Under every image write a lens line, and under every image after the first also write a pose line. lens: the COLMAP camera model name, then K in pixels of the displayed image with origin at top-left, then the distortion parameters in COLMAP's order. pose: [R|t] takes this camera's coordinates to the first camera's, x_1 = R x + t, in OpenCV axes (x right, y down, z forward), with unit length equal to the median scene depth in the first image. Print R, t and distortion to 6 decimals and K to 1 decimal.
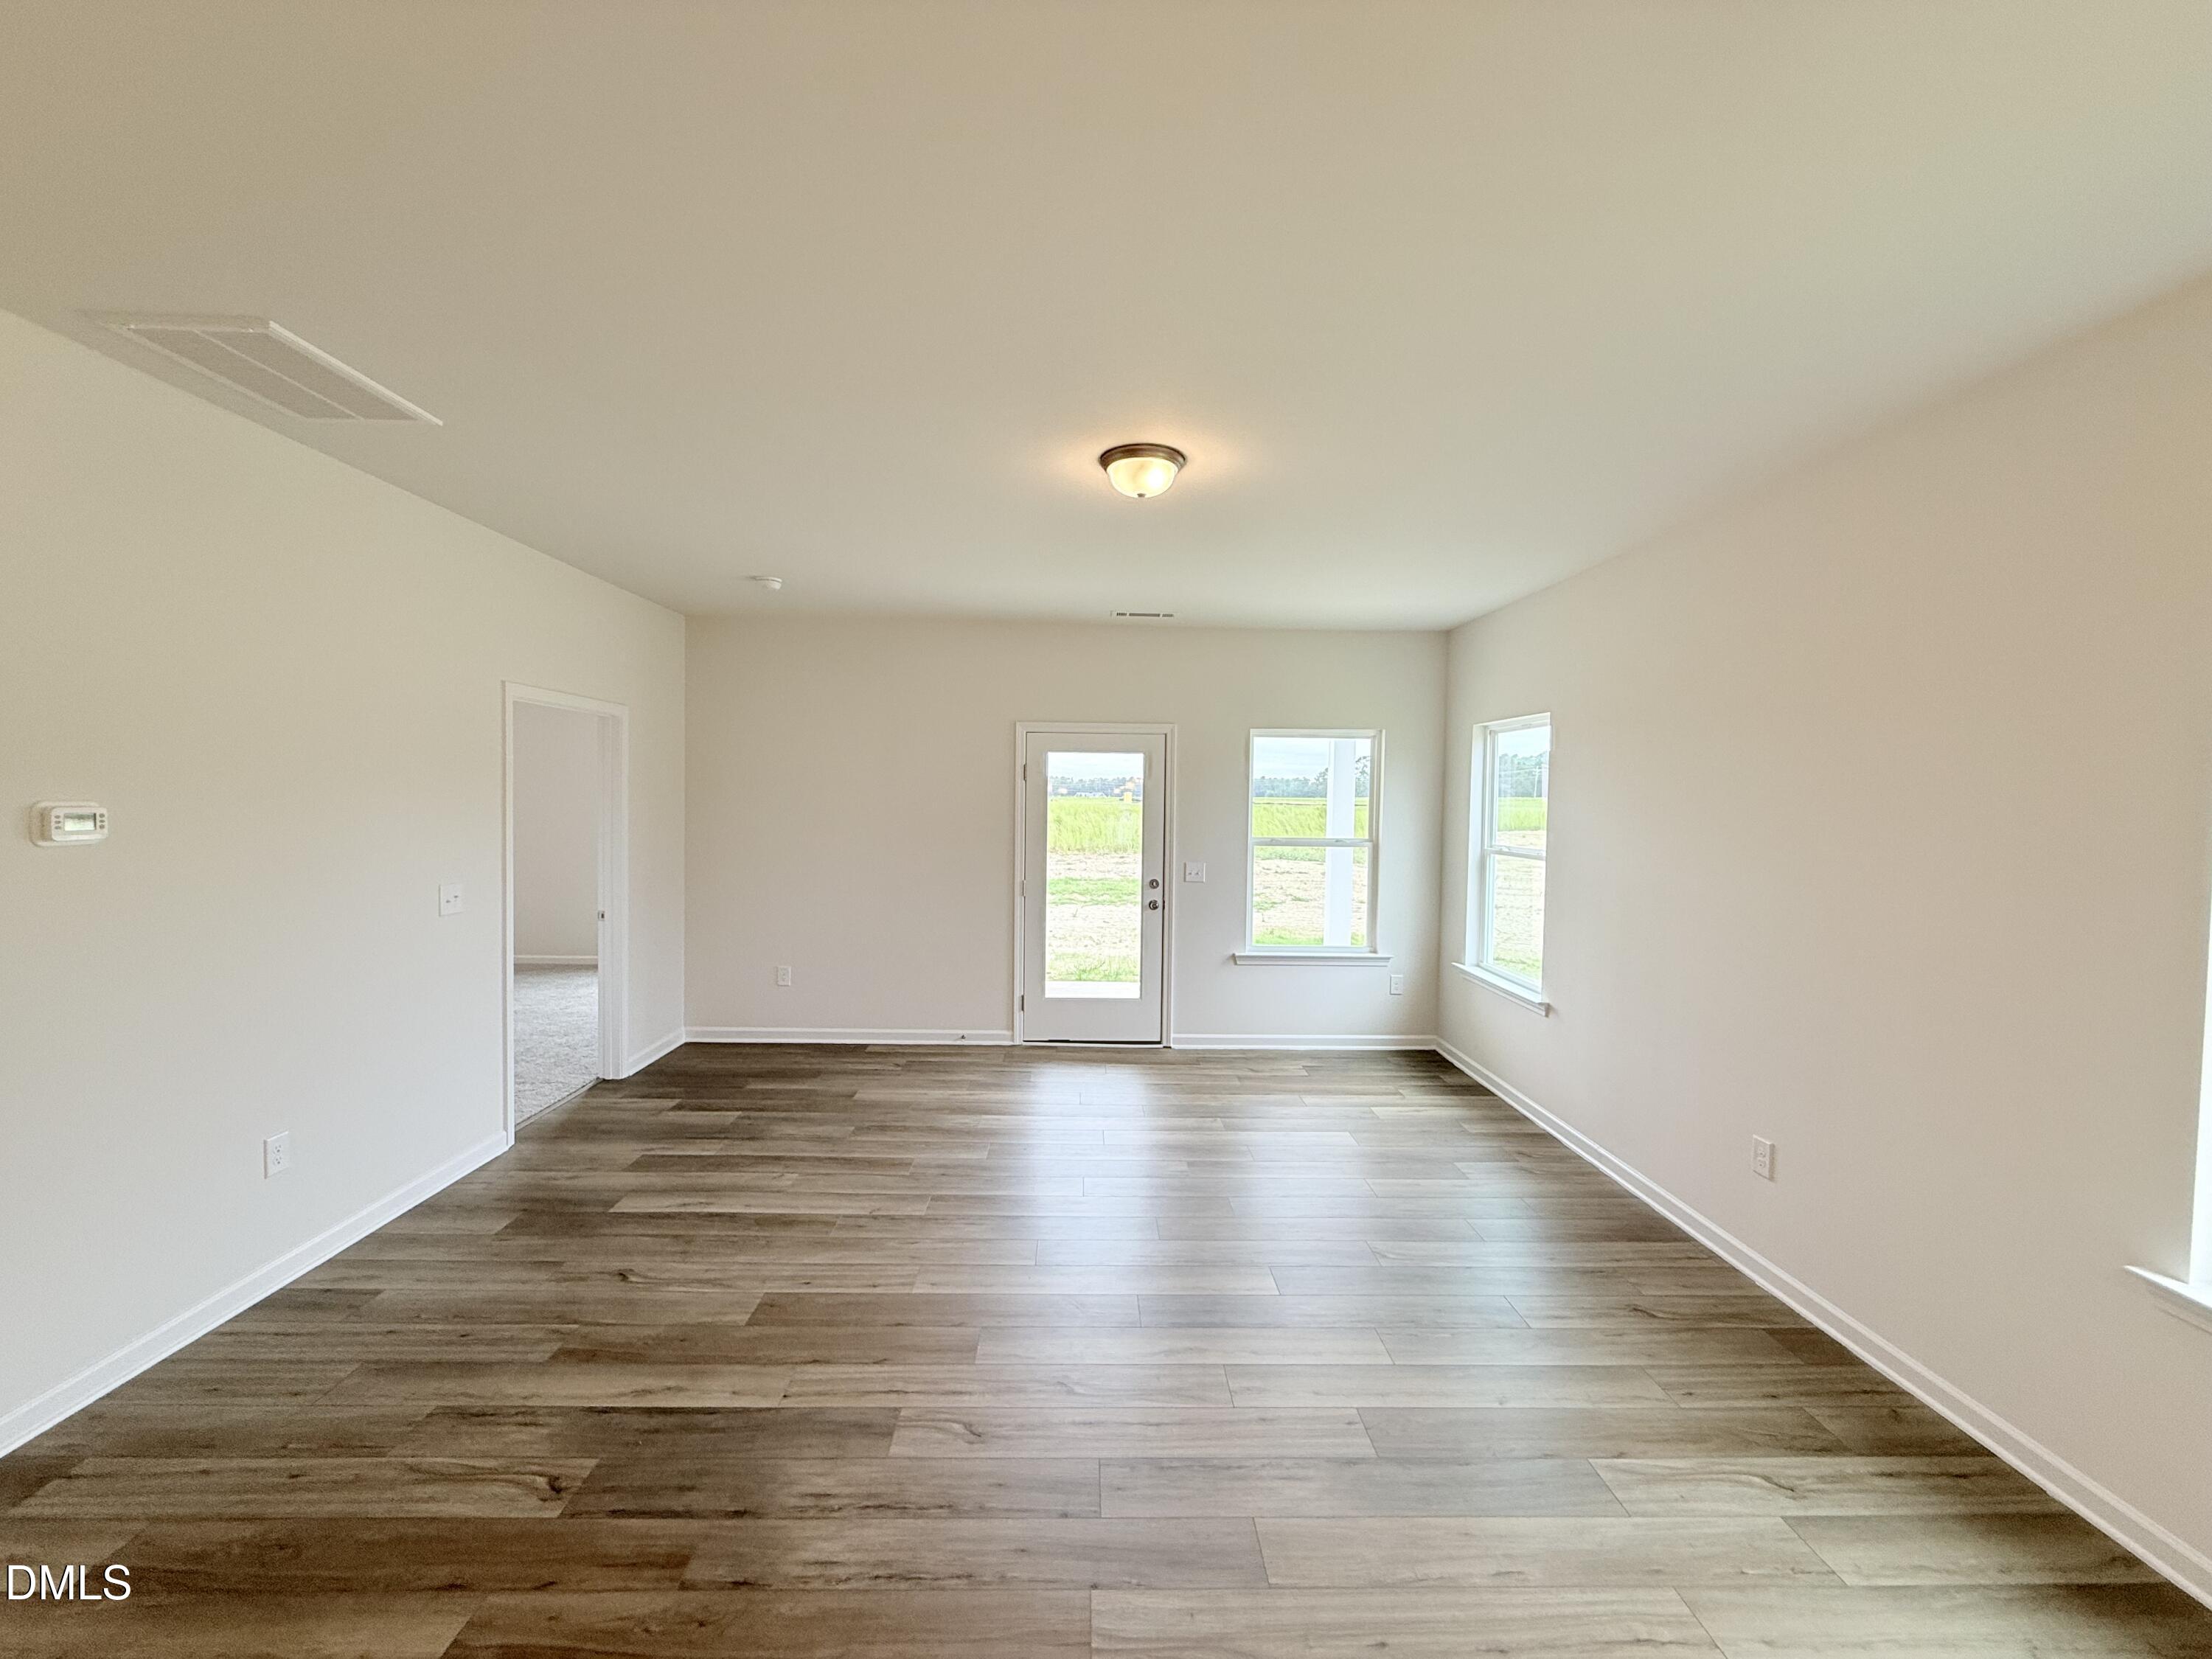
lens RADIAL K [[883.4, 0, 1100.0], [0, 883.4, 822.8], [0, 0, 1]] dist [0.005682, -0.000341]
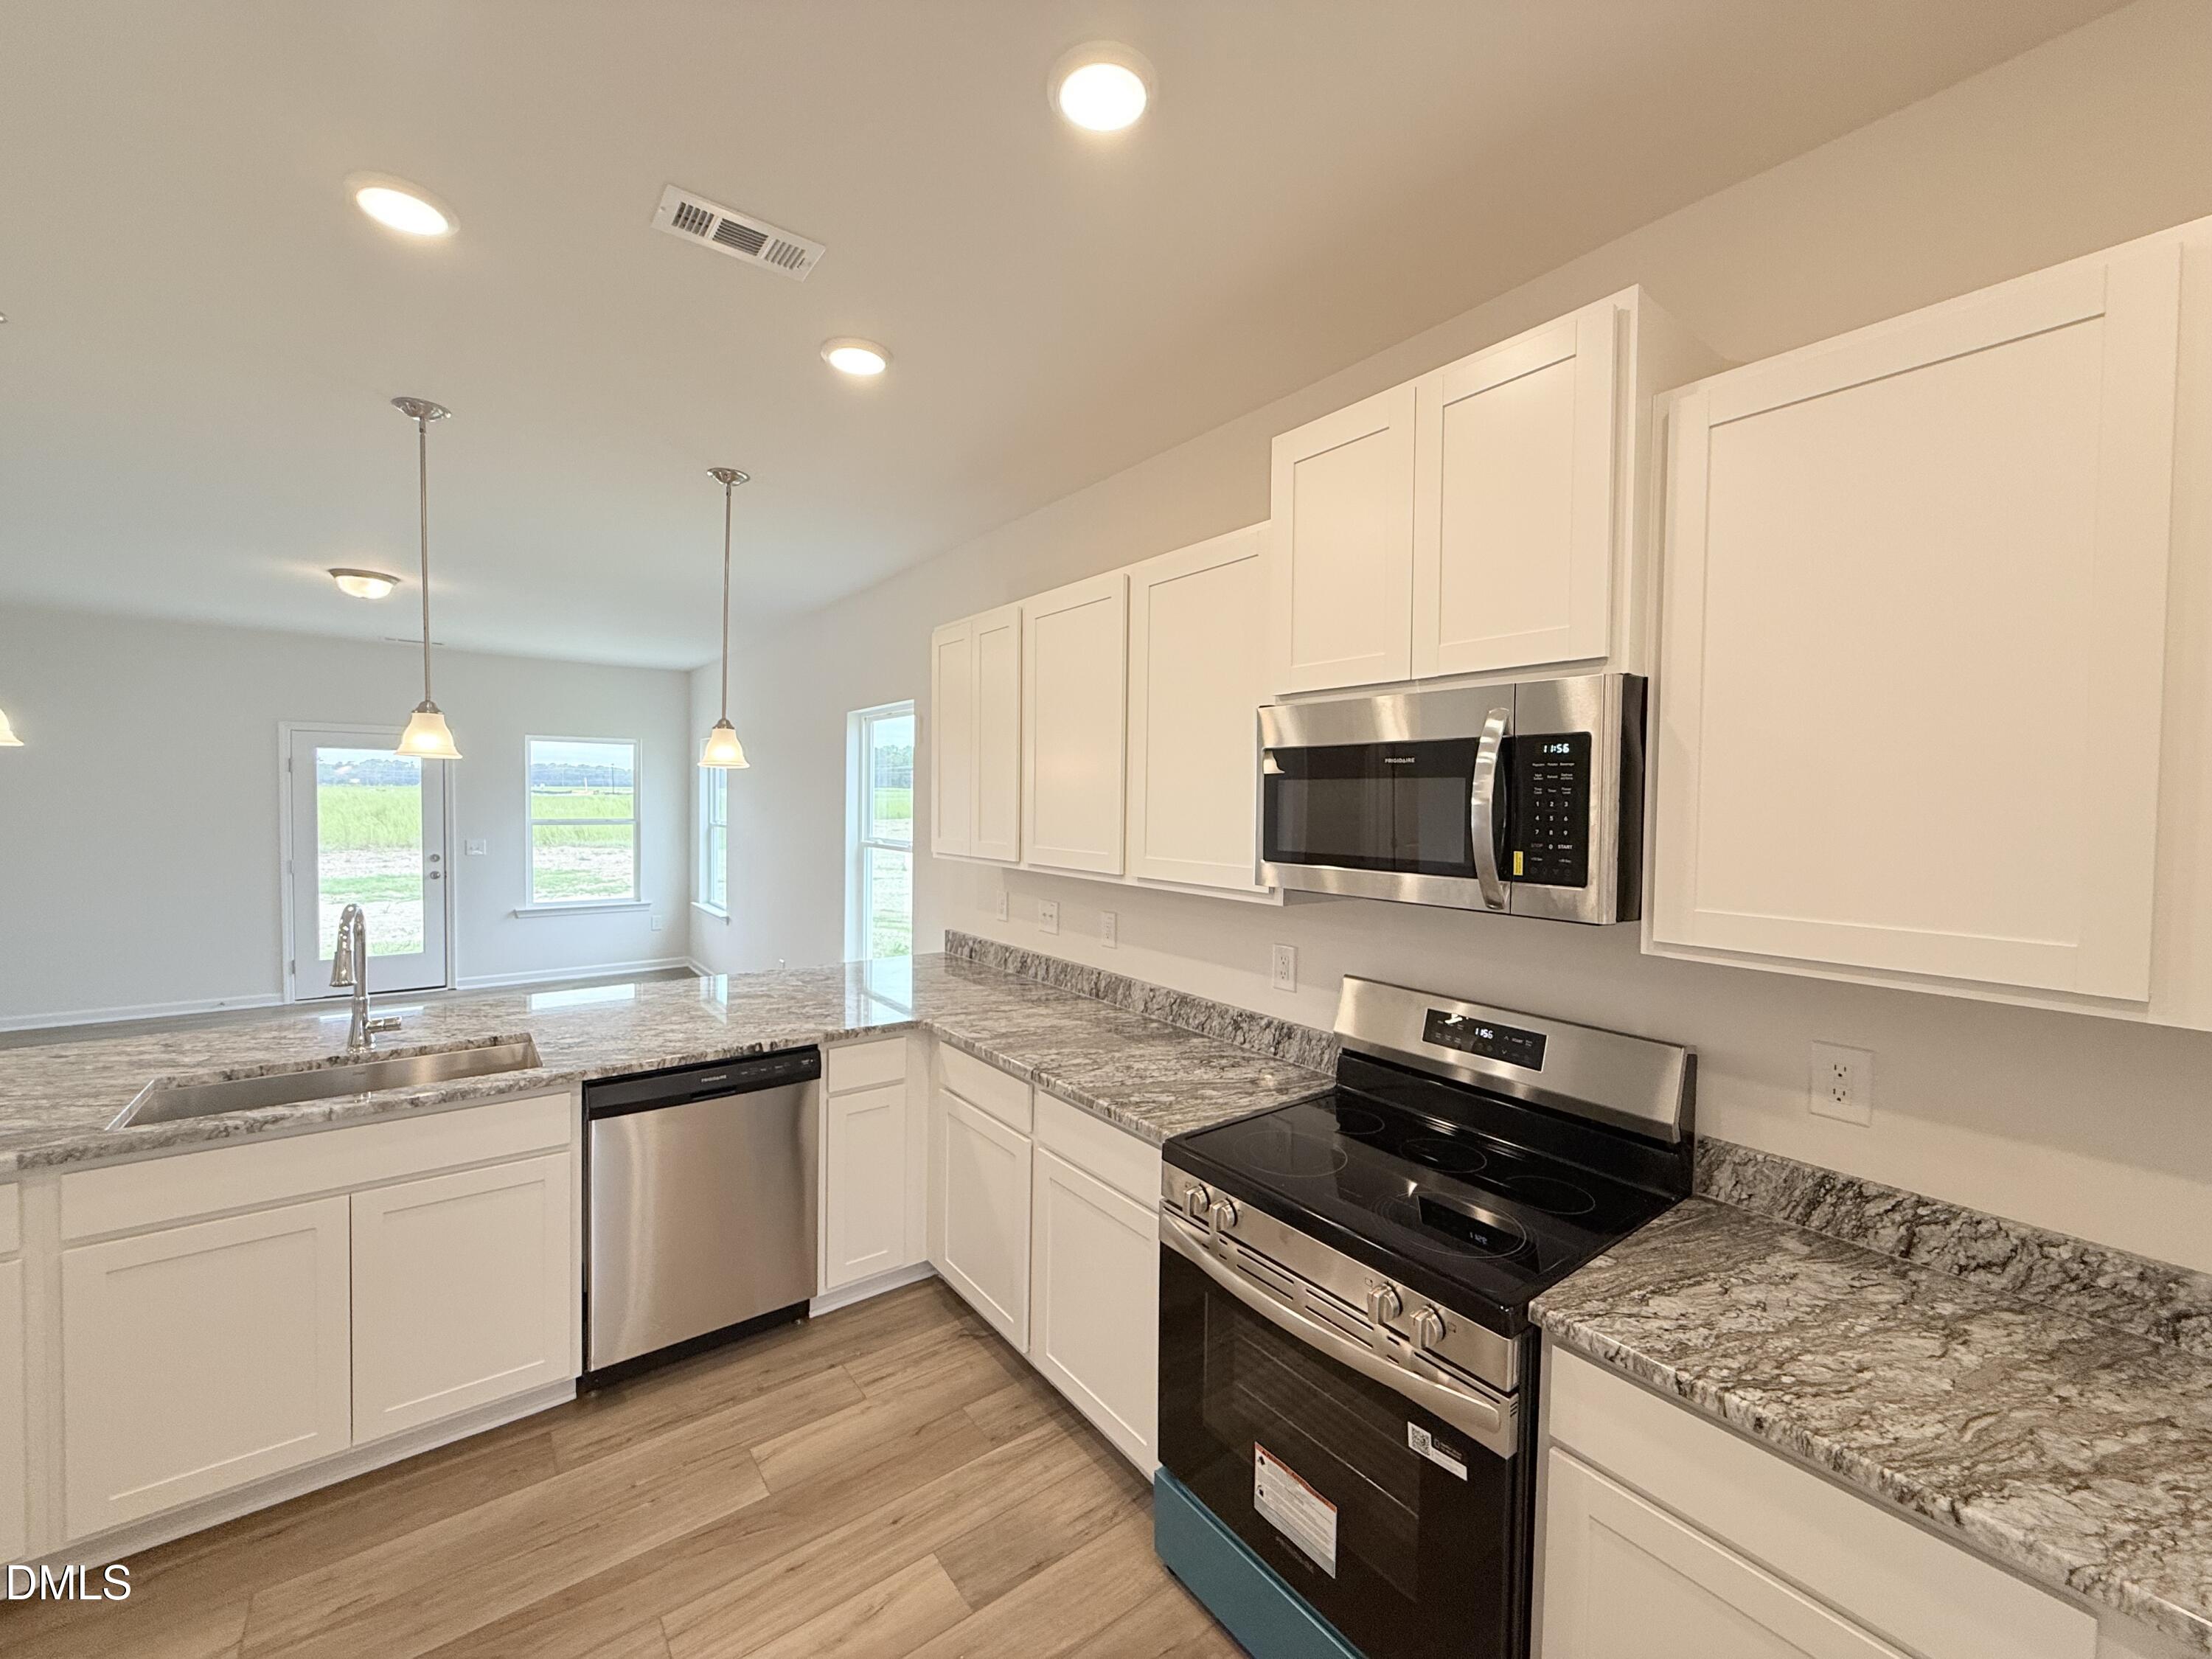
lens RADIAL K [[883.4, 0, 1100.0], [0, 883.4, 822.8], [0, 0, 1]] dist [0.005682, -0.000341]
pose [[0.809631, -0.019332, 0.586621, 0.087220], [0.013462, 0.999806, 0.014369, 0.014836], [-0.586785, -0.003737, 0.809734, -0.537505]]
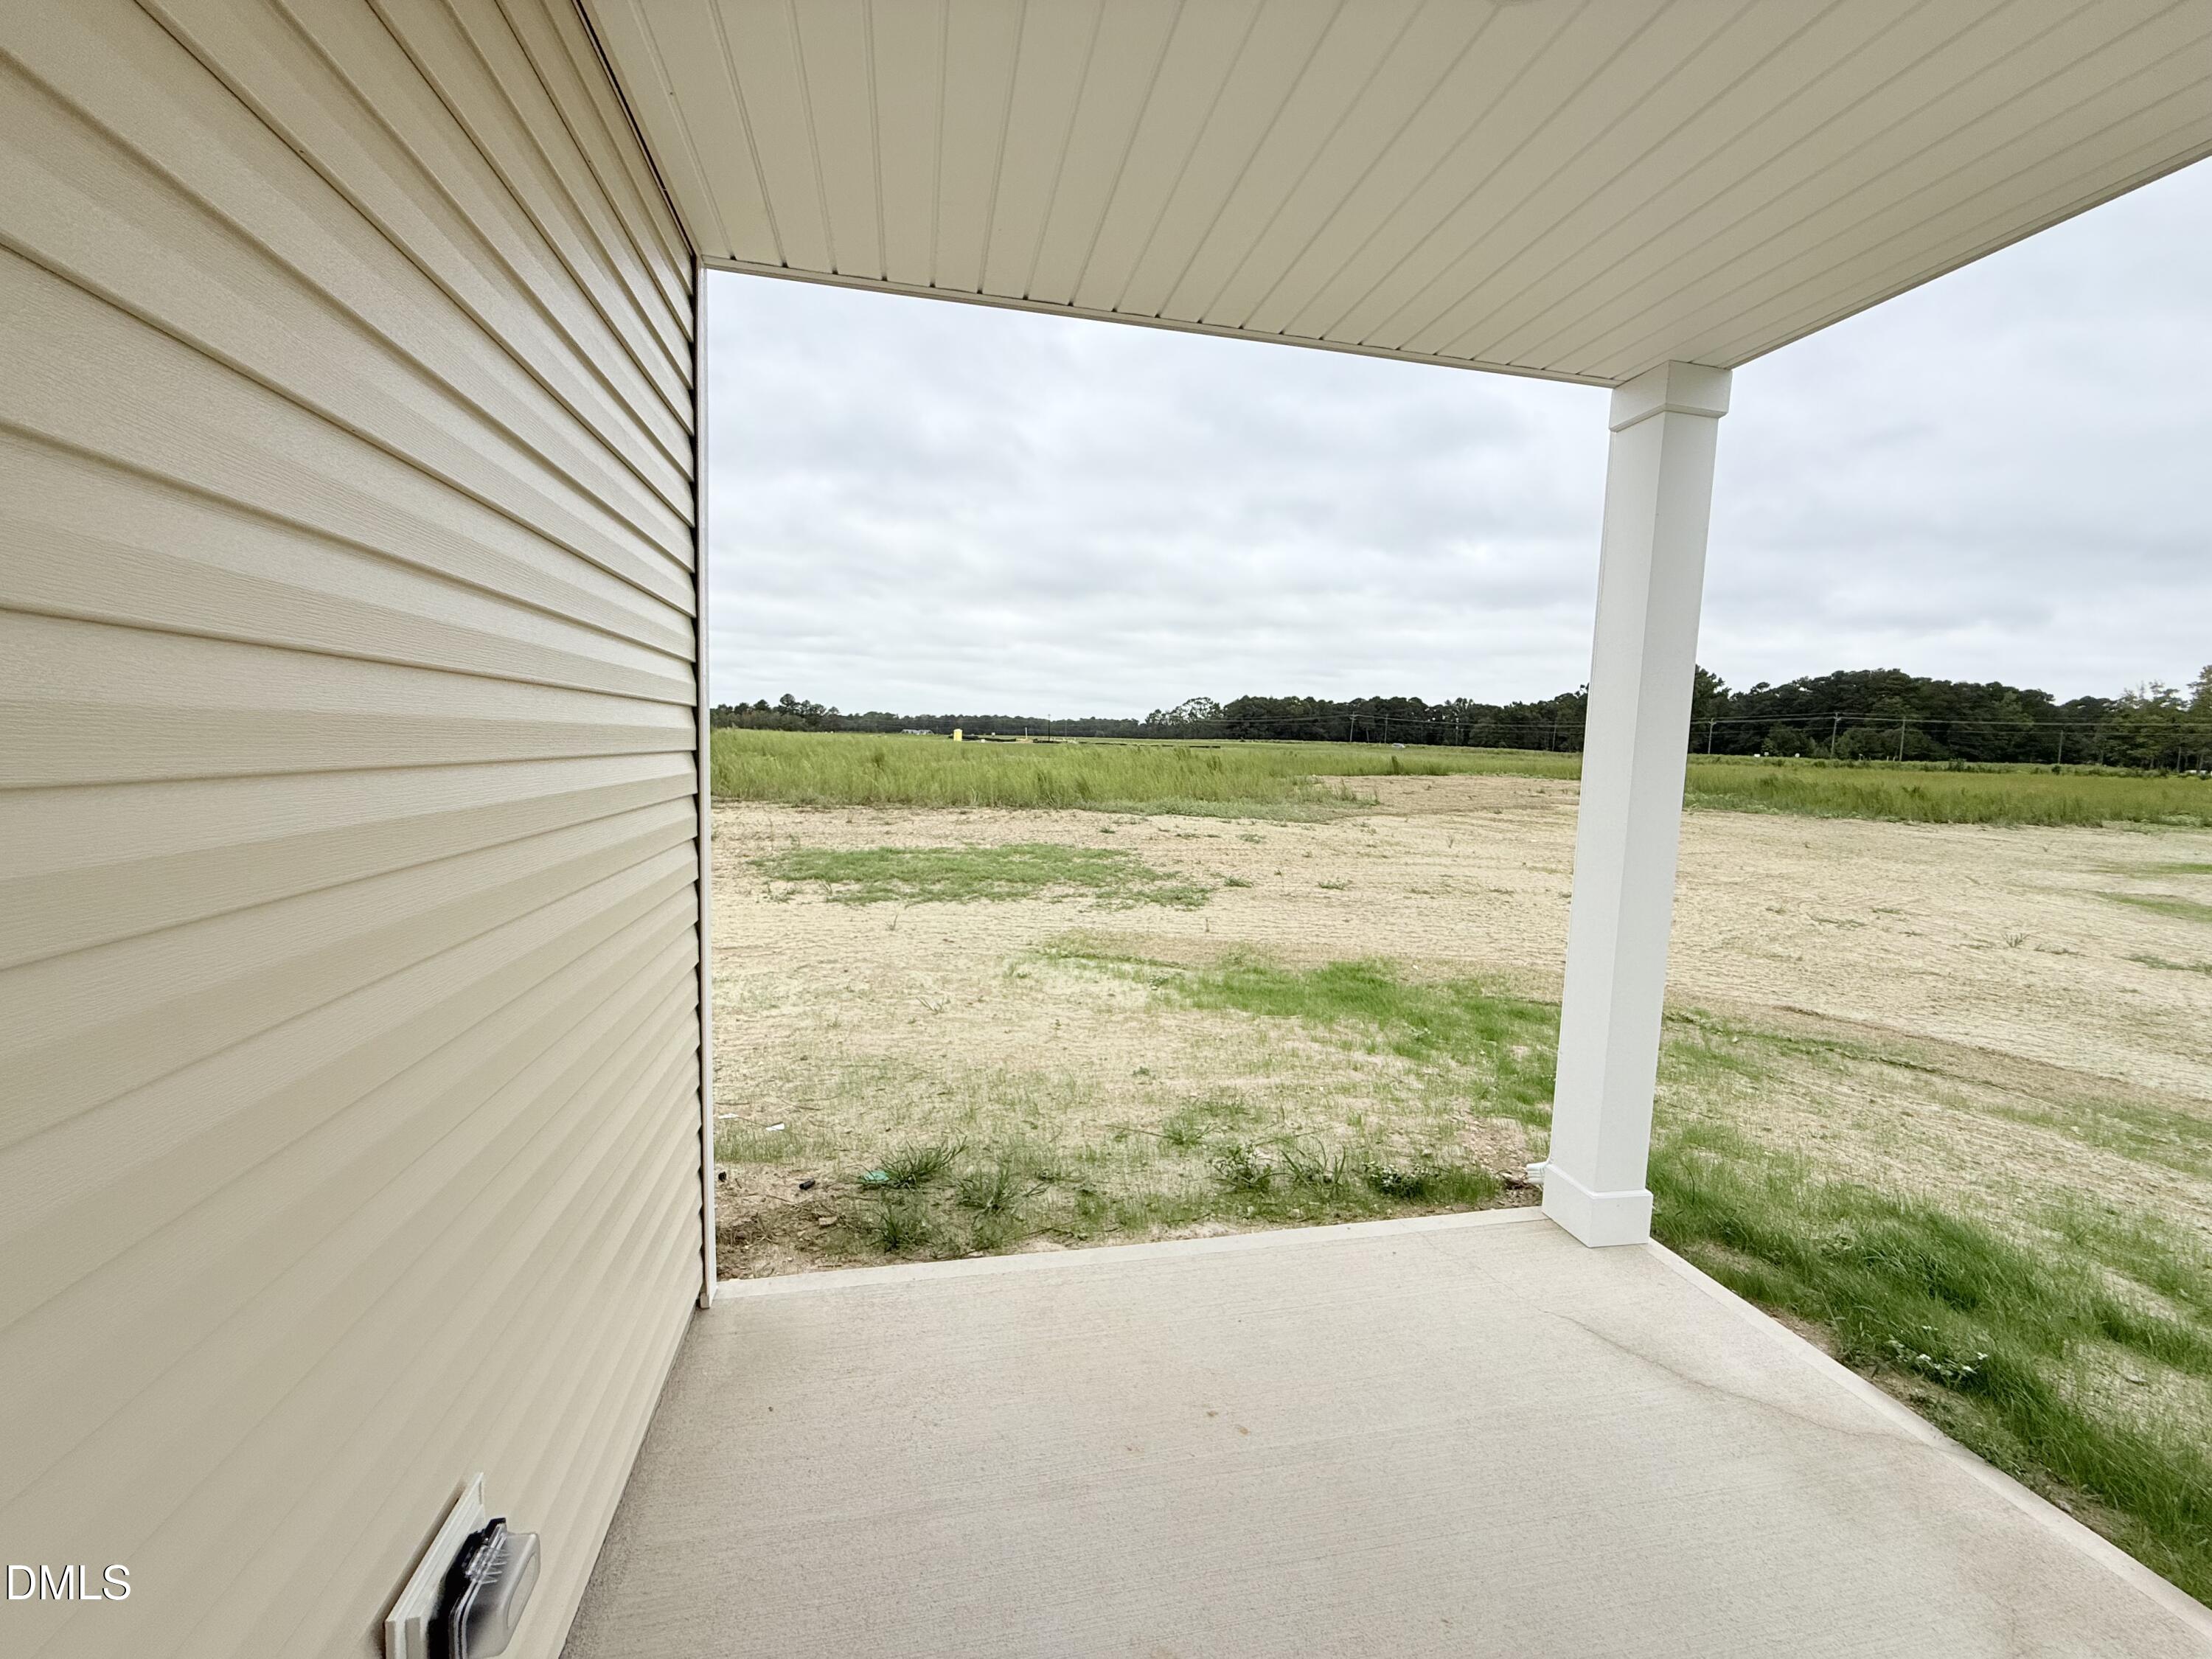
lens RADIAL K [[883.4, 0, 1100.0], [0, 883.4, 822.8], [0, 0, 1]] dist [0.005682, -0.000341]
pose [[0.981366, 0.000099, 0.192149, -0.015825], [-0.013024, 0.997734, 0.066003, -0.007116], [-0.191707, -0.067275, 0.979144, 0.999881]]
